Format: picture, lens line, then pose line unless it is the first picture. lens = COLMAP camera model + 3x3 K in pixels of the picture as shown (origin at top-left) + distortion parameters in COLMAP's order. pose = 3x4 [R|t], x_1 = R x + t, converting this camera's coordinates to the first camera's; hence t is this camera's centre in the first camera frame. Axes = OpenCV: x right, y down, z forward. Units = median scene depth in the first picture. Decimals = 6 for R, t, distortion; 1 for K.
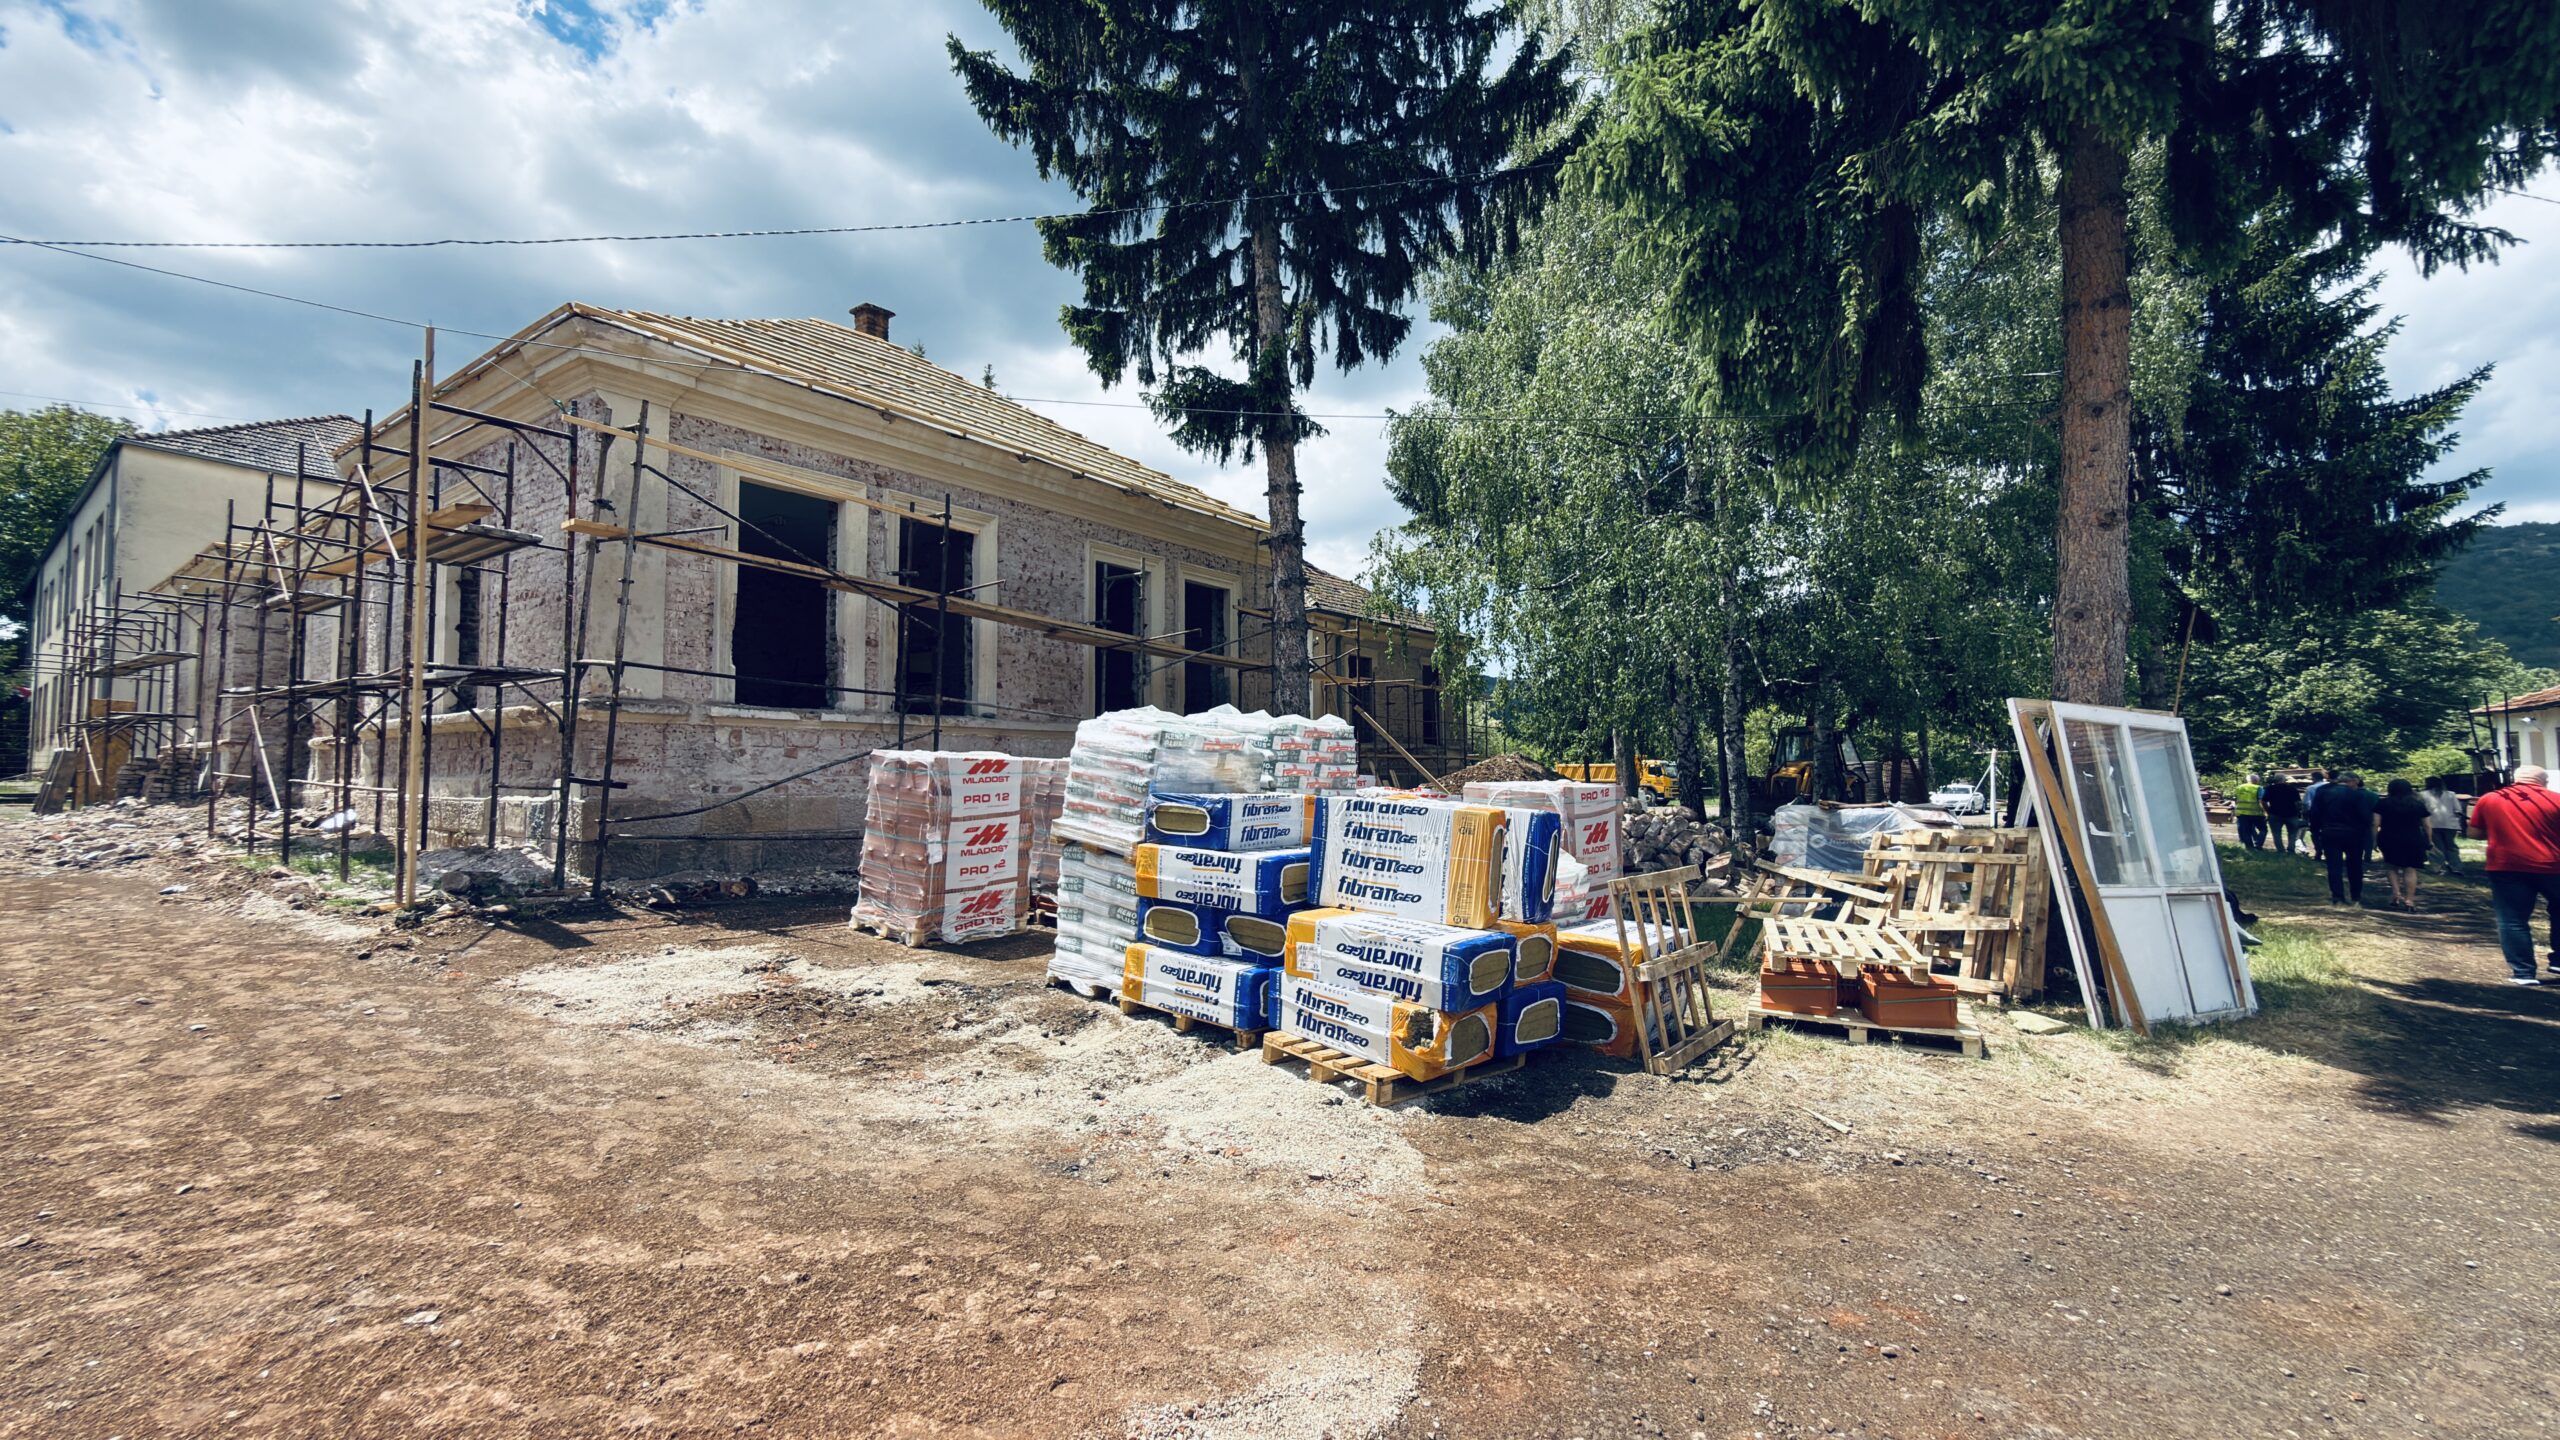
lens RADIAL K [[1033.0, 0, 1280.0], [0, 1033.0, 720.0], [0, 0, 1]] dist [0.000790, 0.000266]
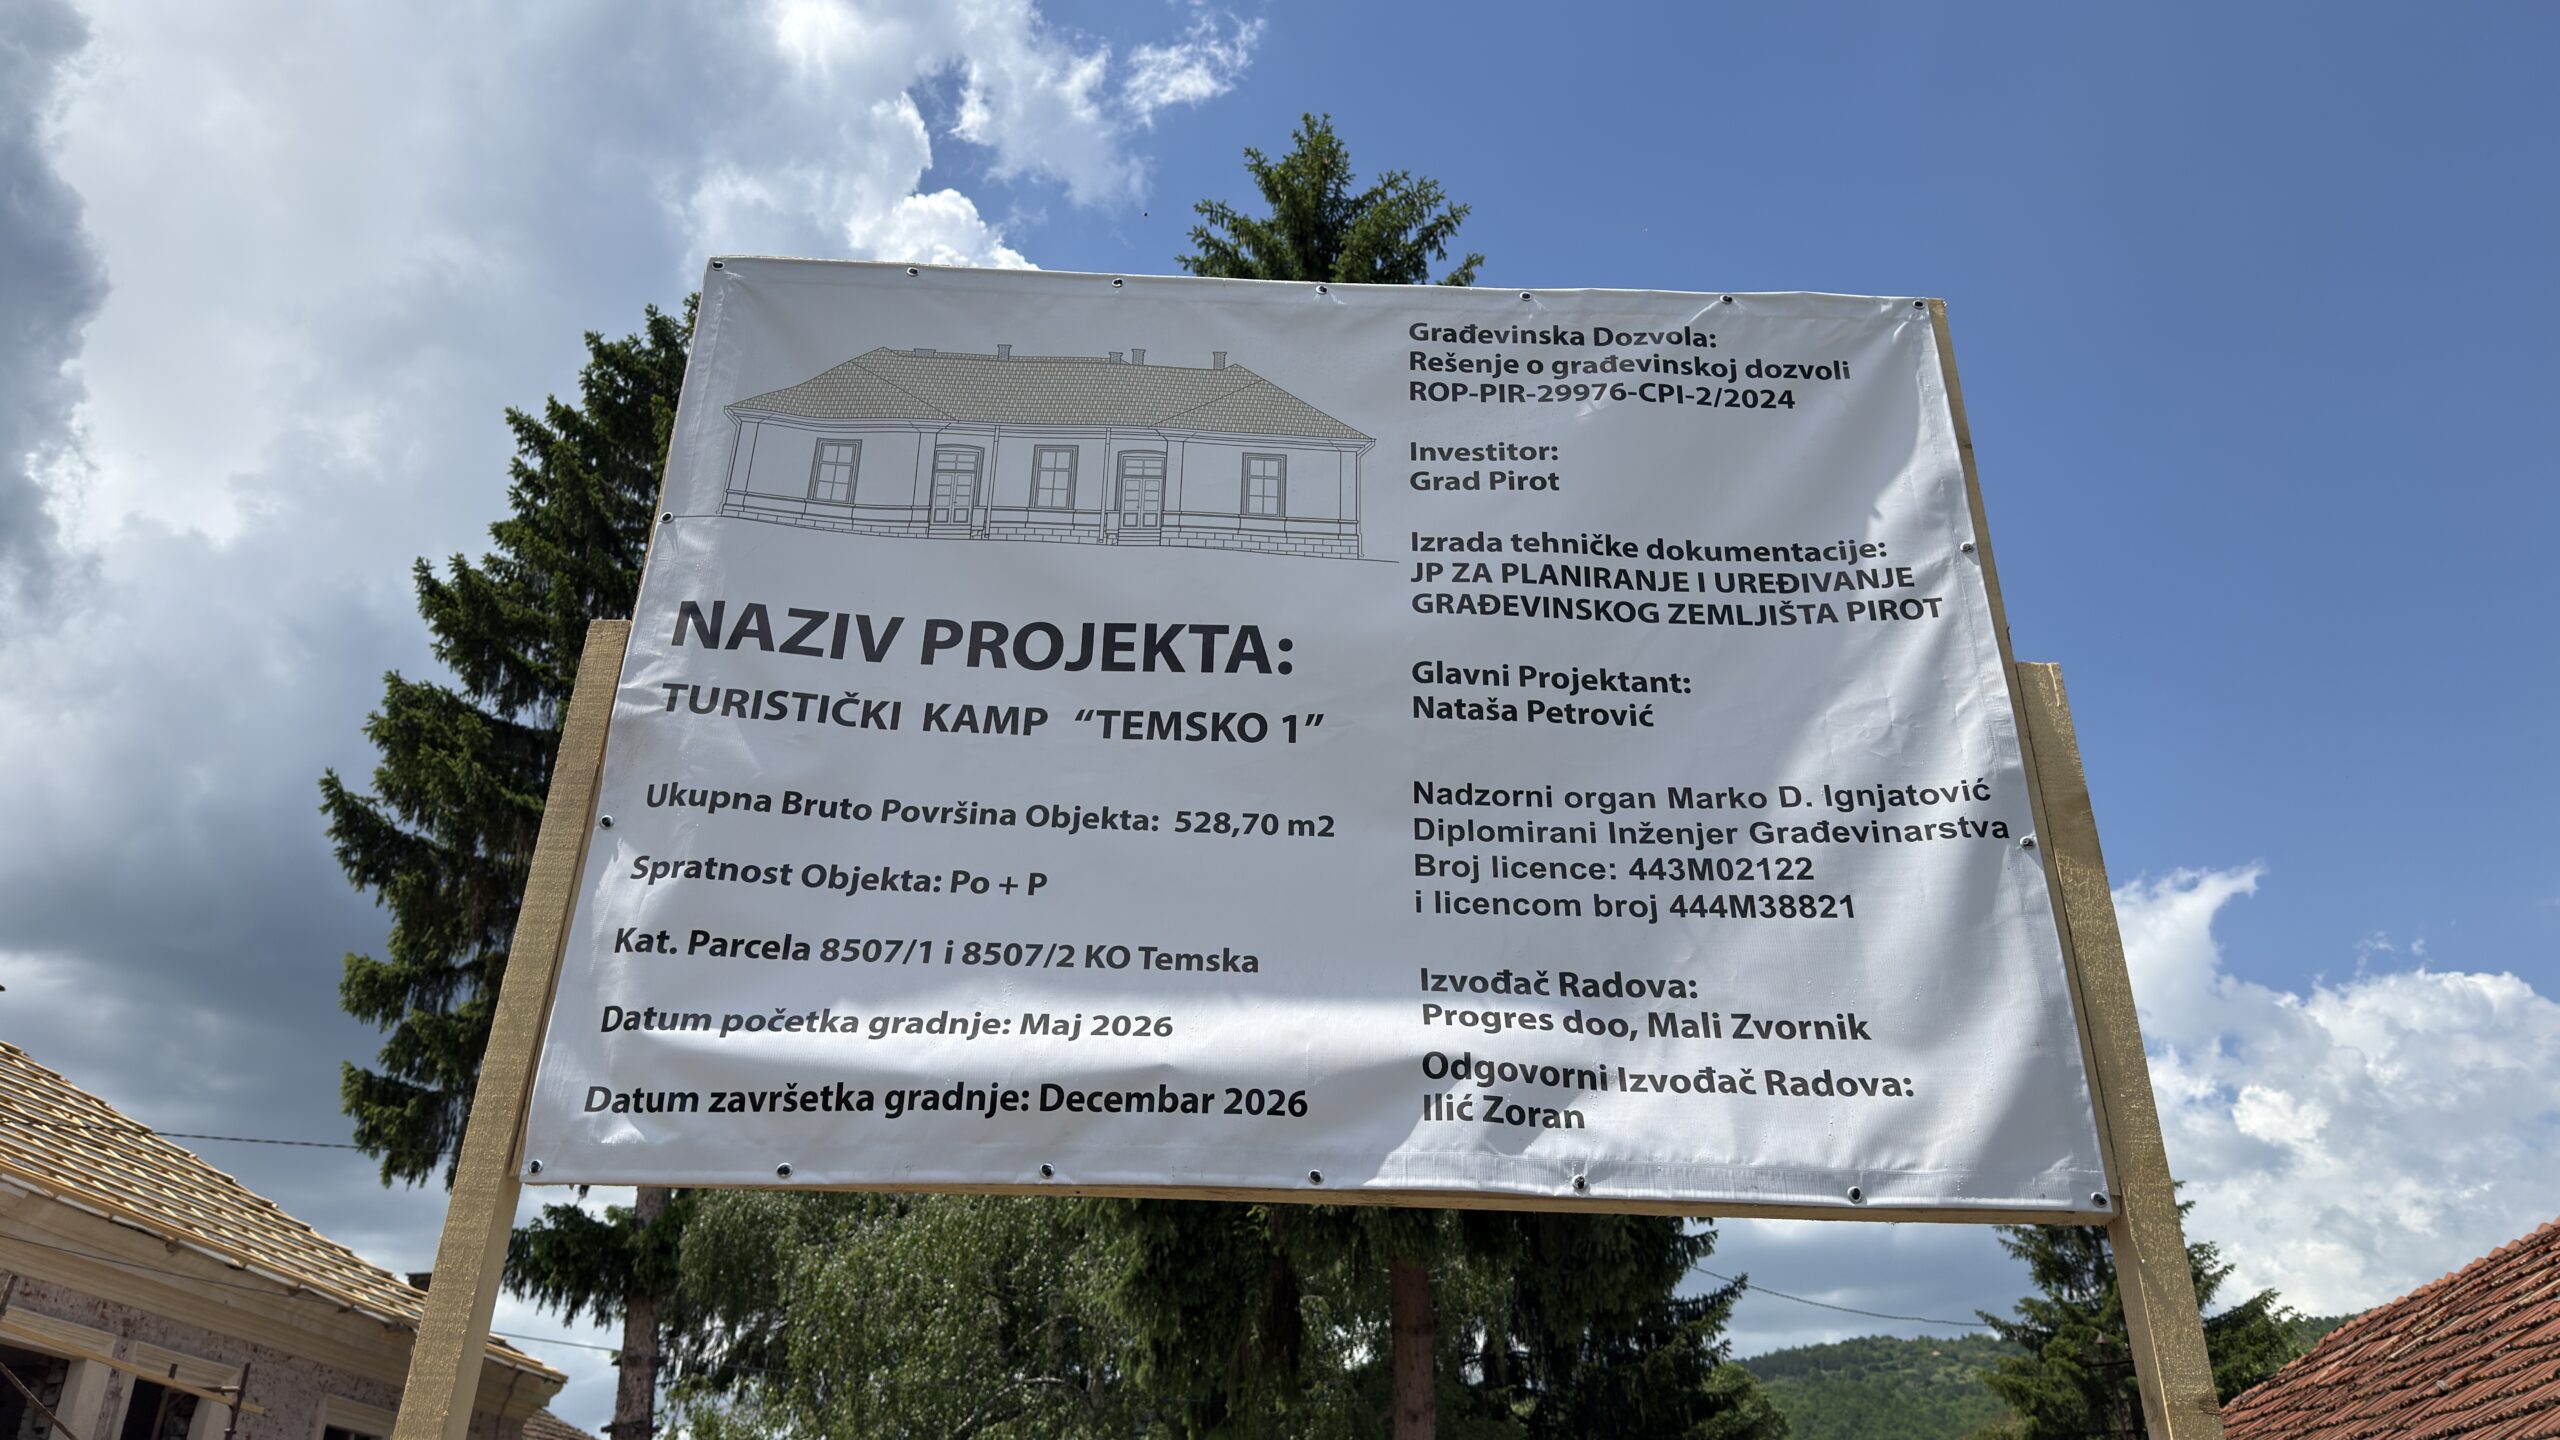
lens RADIAL K [[1816.0, 0, 1281.4], [0, 1816.0, 735.1], [0, 0, 1]] dist [0.055538, -0.063177]
pose [[0.848533, 0.234325, 0.474429, -0.534534], [-0.009692, 0.903333, -0.428831, -0.073117], [-0.529054, 0.359279, 0.768779, -0.821057]]
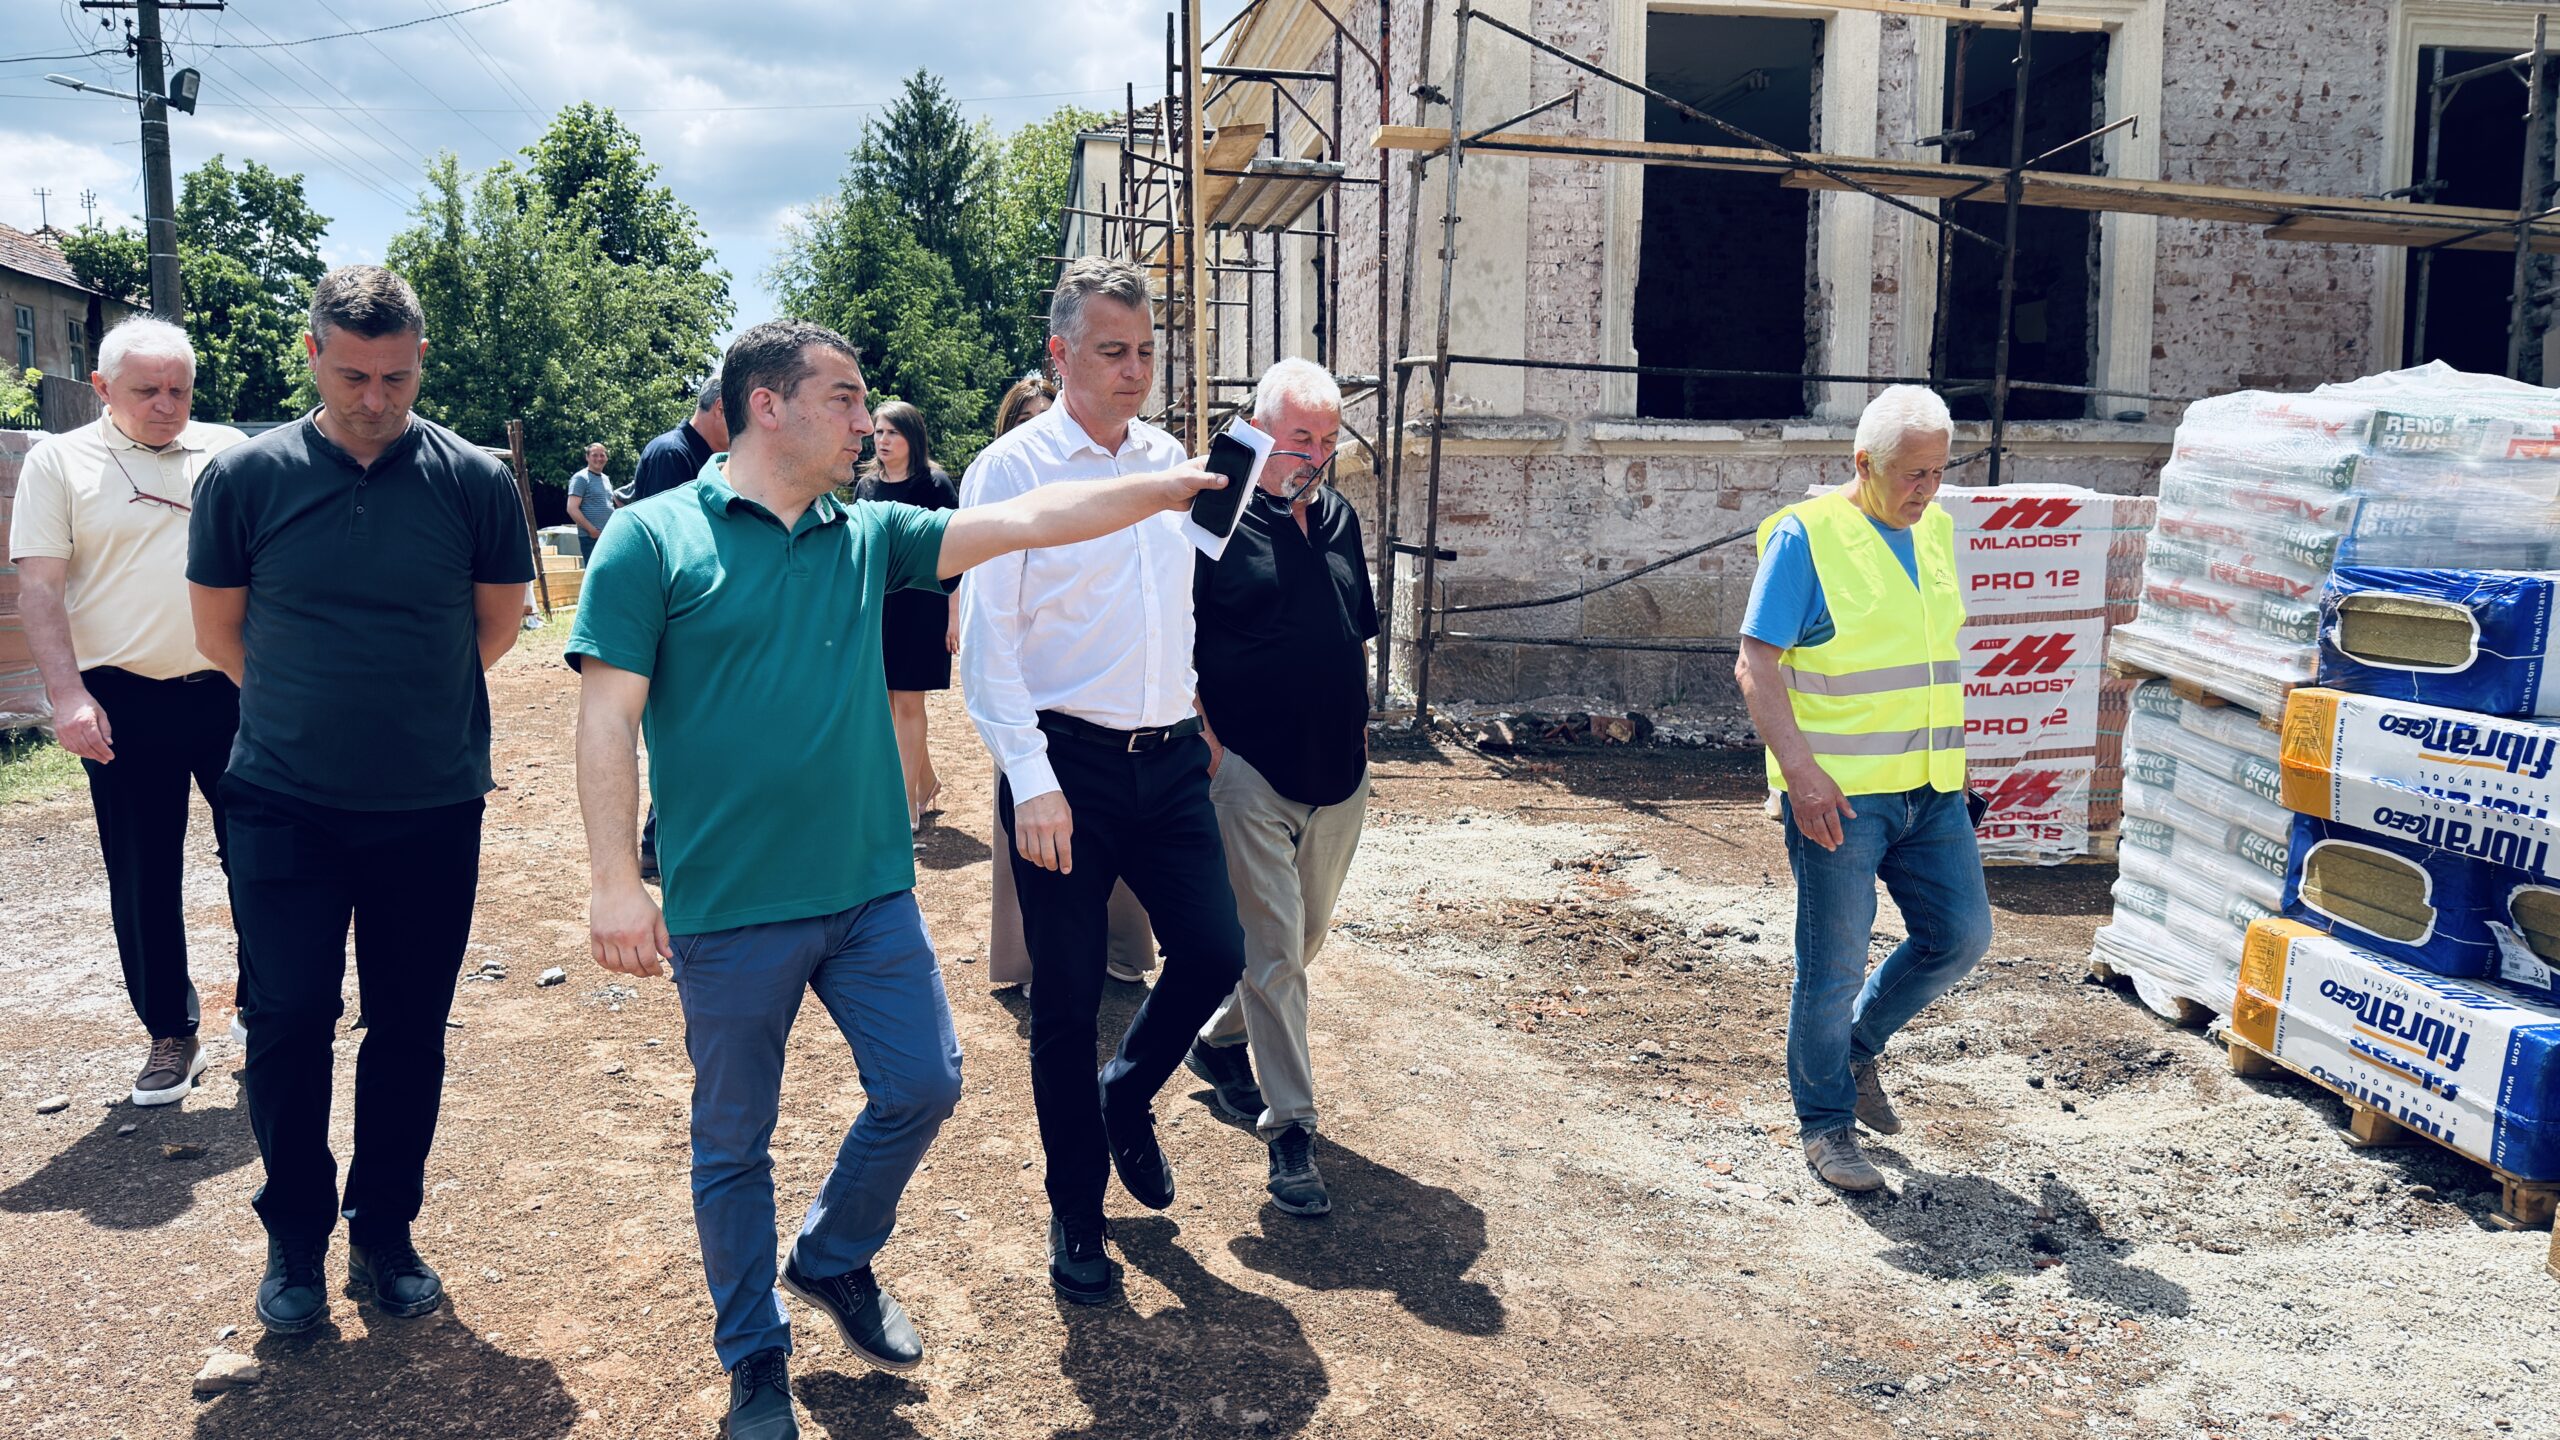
lens RADIAL K [[1778.2, 0, 1275.2], [0, 1778.2, 740.3], [0, 0, 1]] dist [0.114735, -0.180486]
pose [[0.699318, 0.076128, -0.710746, 0.077360], [0.034836, 0.989502, 0.140261, 0.019159], [0.713962, -0.122846, 0.689324, 0.158508]]
